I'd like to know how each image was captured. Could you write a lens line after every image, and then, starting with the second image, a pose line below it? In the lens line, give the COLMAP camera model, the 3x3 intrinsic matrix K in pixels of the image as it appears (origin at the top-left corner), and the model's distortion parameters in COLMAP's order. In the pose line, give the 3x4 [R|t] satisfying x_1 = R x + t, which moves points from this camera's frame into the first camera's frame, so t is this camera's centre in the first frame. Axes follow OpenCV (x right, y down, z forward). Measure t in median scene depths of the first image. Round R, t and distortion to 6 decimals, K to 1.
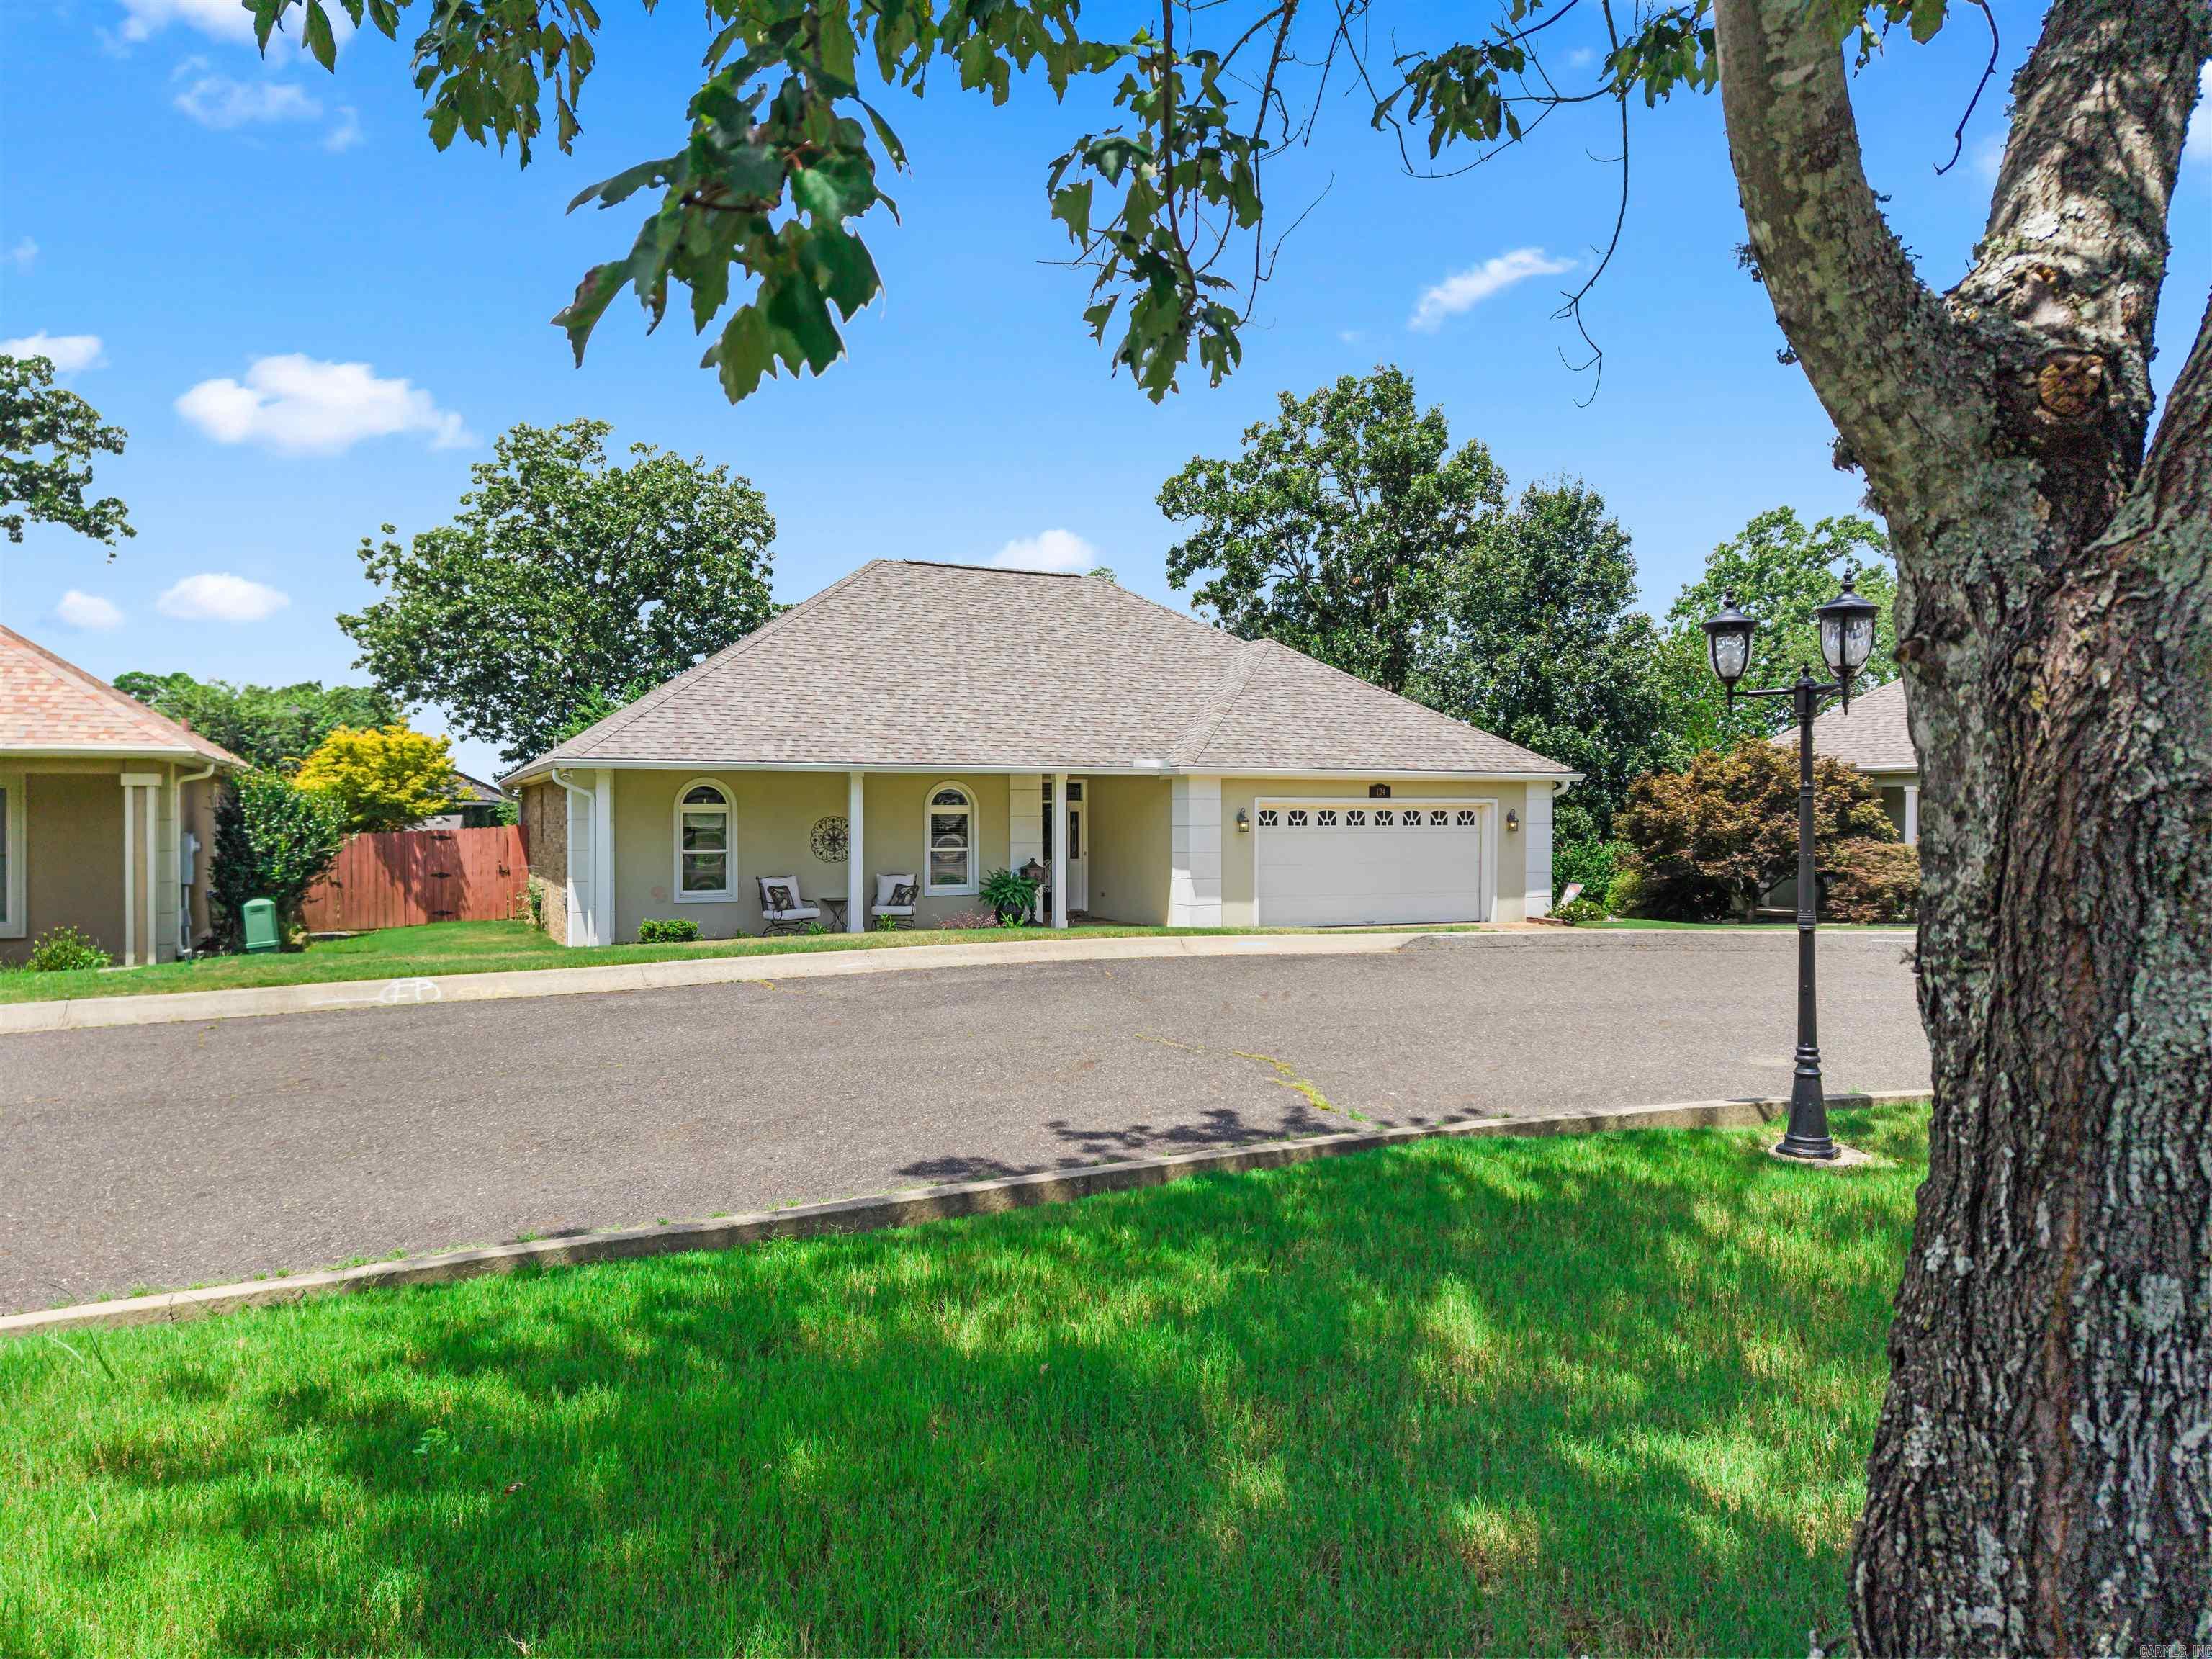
lens RADIAL K [[1459.5, 0, 1106.0], [0, 1459.5, 829.5], [0, 0, 1]] dist [0.075970, -0.084427]
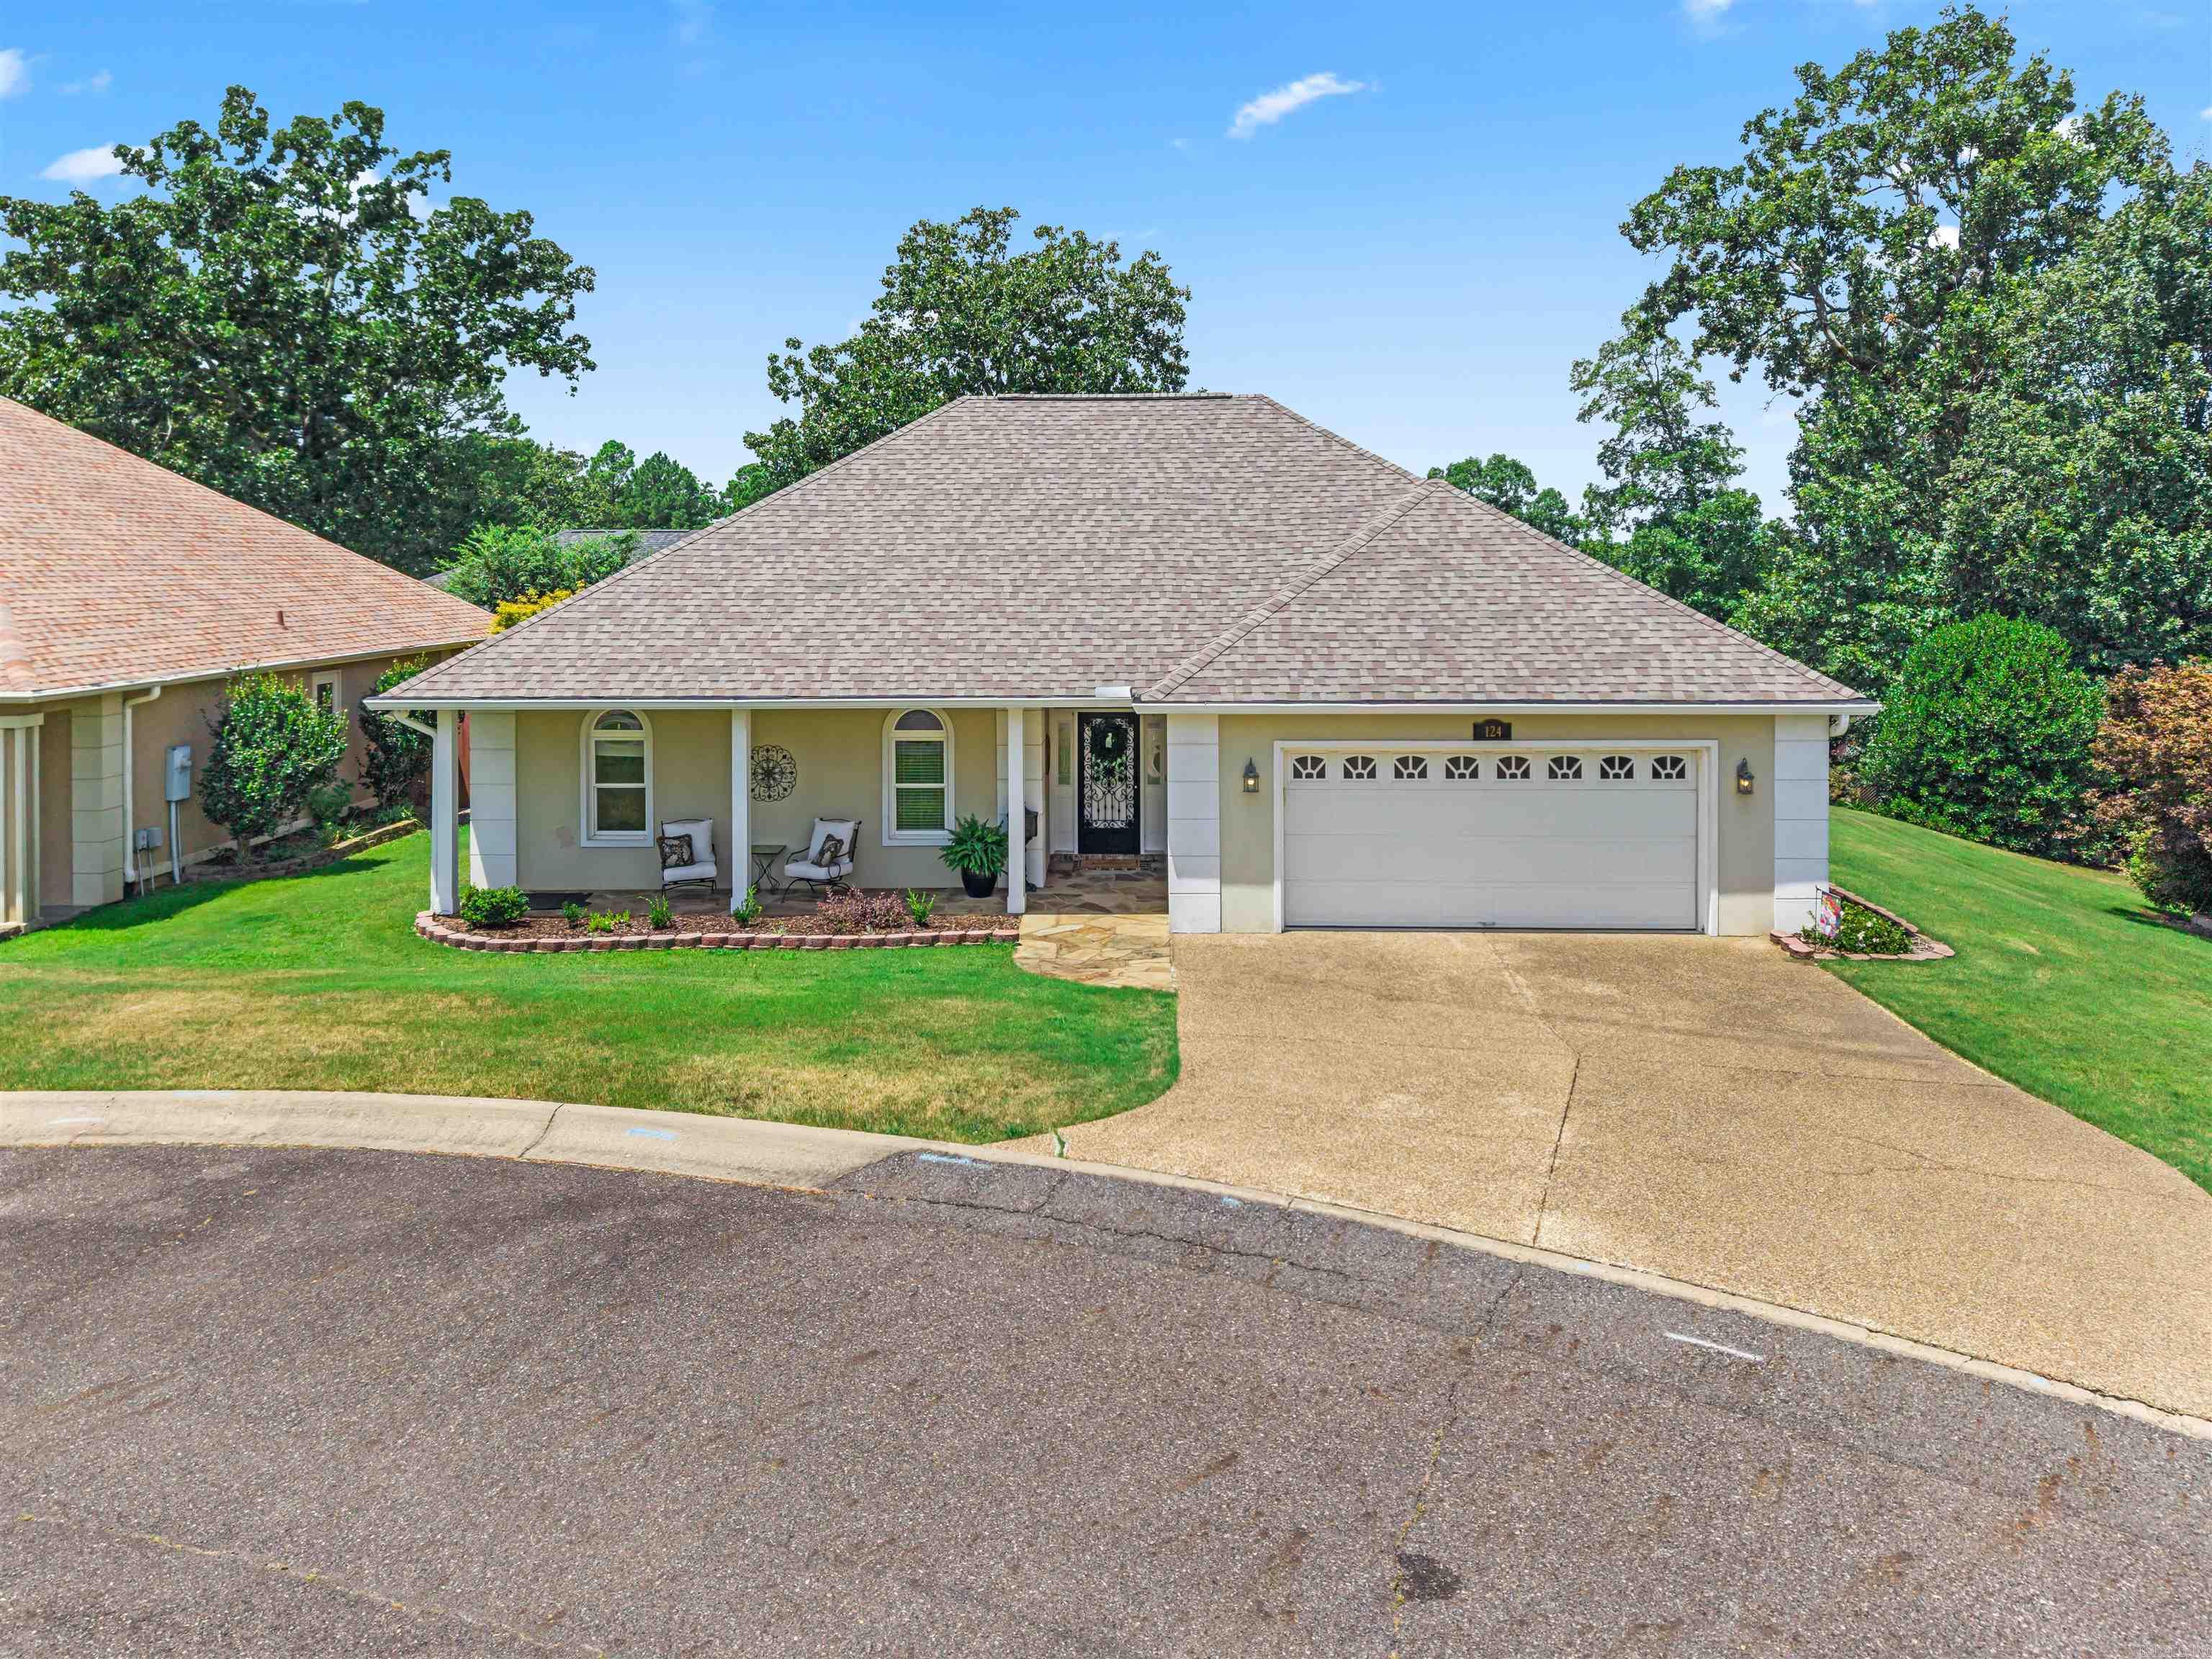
lens RADIAL K [[1573.1, 0, 1117.3], [0, 1573.1, 518.7], [0, 0, 1]] dist [0.032358, -0.028628]
pose [[0.889336, -0.014976, -0.457008, 0.317592], [0.003432, 0.999654, -0.026079, -0.090805], [0.457241, 0.021624, 0.889080, 0.246542]]
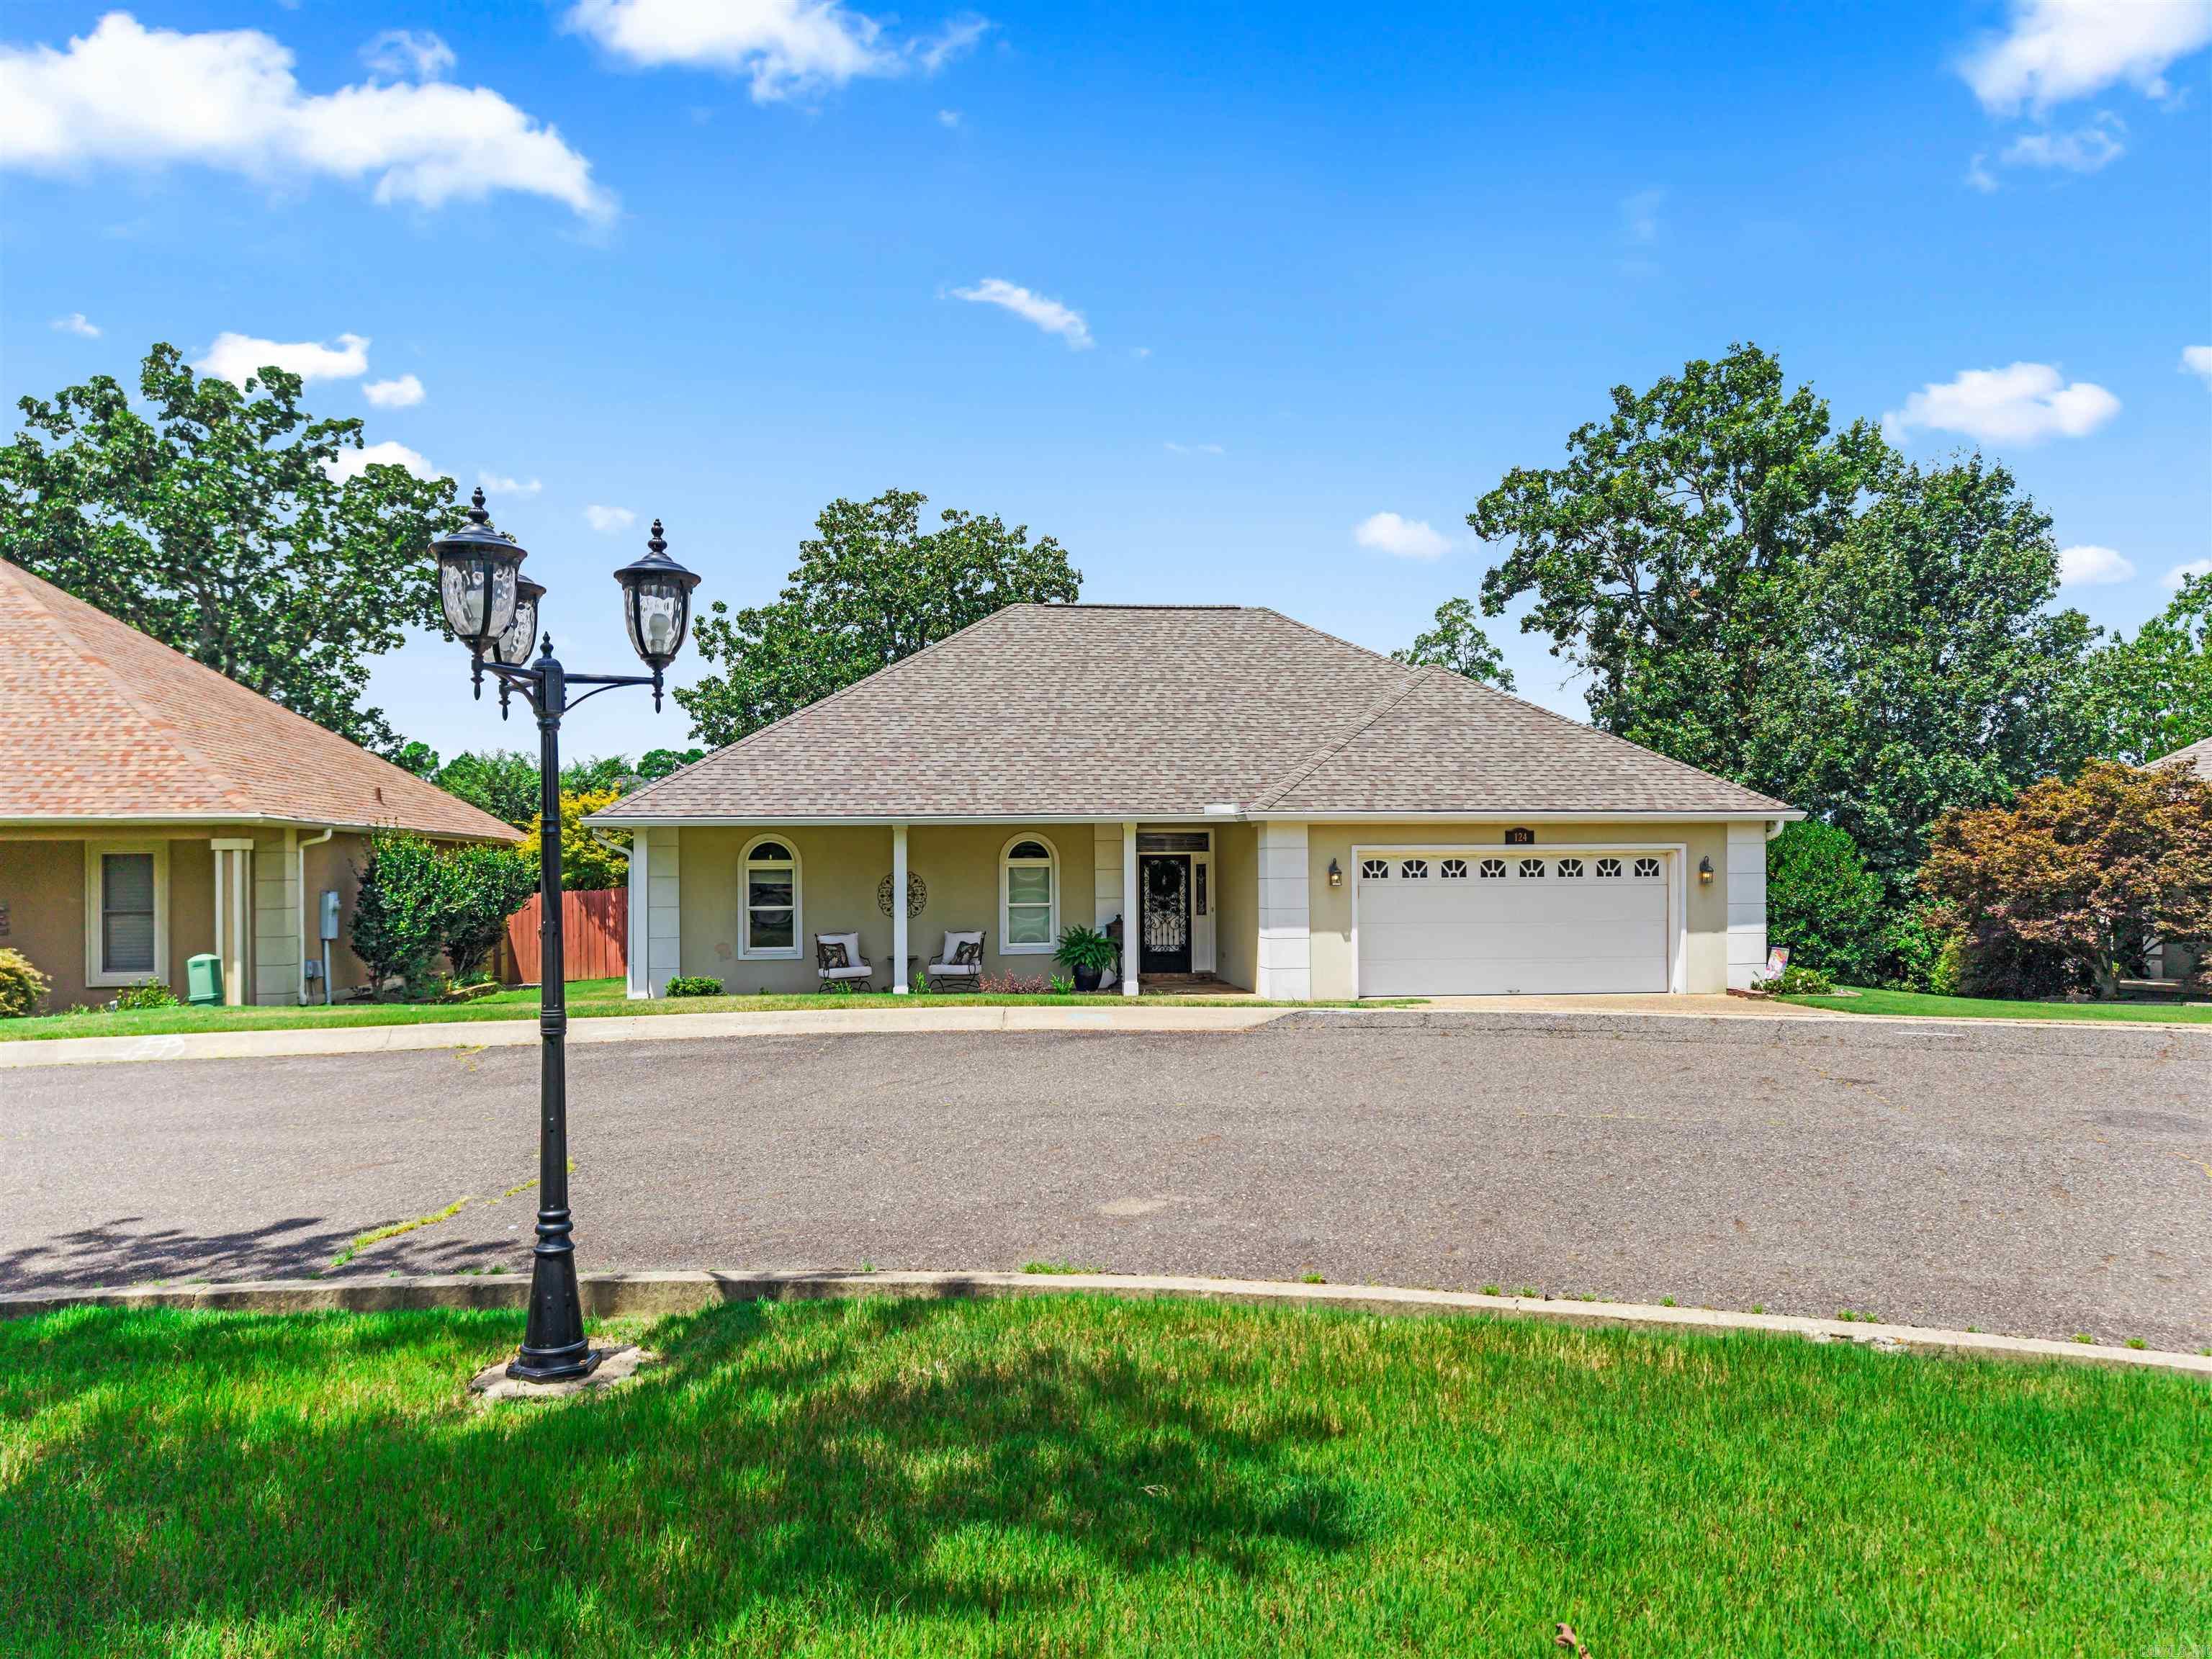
lens RADIAL K [[1488.4, 0, 1106.0], [0, 1488.4, 829.5], [0, 0, 1]] dist [0.052920, -0.061983]
pose [[0.947805, -0.016439, -0.318427, 0.205269], [0.005251, 0.999339, -0.035961, -0.000353], [0.318808, 0.032412, 0.947265, 0.093363]]
